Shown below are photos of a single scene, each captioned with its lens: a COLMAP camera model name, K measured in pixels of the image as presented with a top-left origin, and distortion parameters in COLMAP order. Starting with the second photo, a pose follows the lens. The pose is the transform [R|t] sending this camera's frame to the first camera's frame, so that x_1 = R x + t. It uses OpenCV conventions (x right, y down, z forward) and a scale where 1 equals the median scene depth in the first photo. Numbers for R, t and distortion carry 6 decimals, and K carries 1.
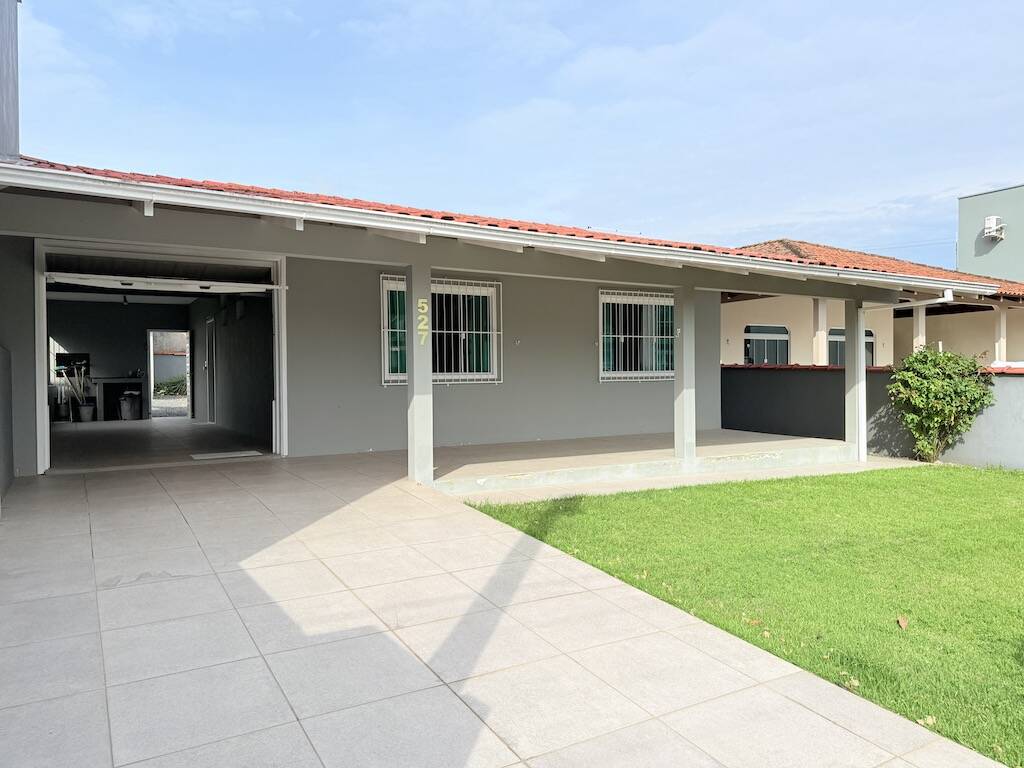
lens RADIAL K [[720.7, 0, 508.9], [0, 720.7, 389.0], [0, 0, 1]] dist [0.050390, -0.063071]
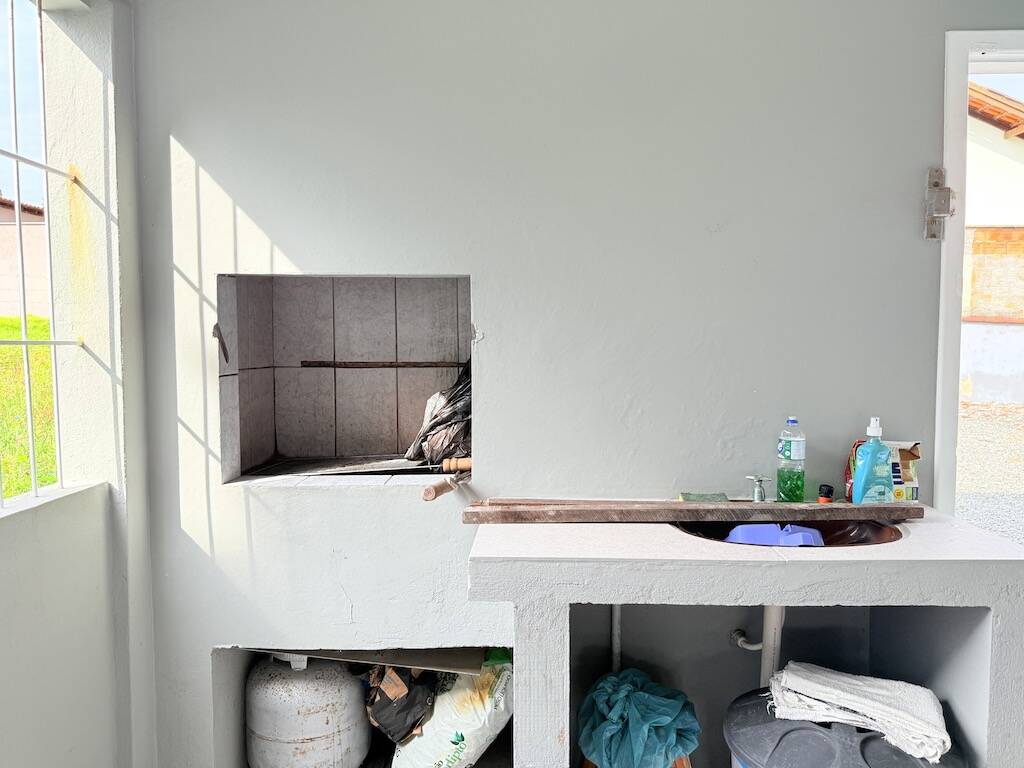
lens RADIAL K [[720.7, 0, 511.8], [0, 720.7, 379.1], [0, 0, 1]] dist [0.050390, -0.063071]
pose [[0.838141, 0.047782, -0.543356, -0.814394], [-0.006785, 0.996992, 0.077208, -0.066315], [0.545411, -0.061025, 0.835944, 1.454905]]
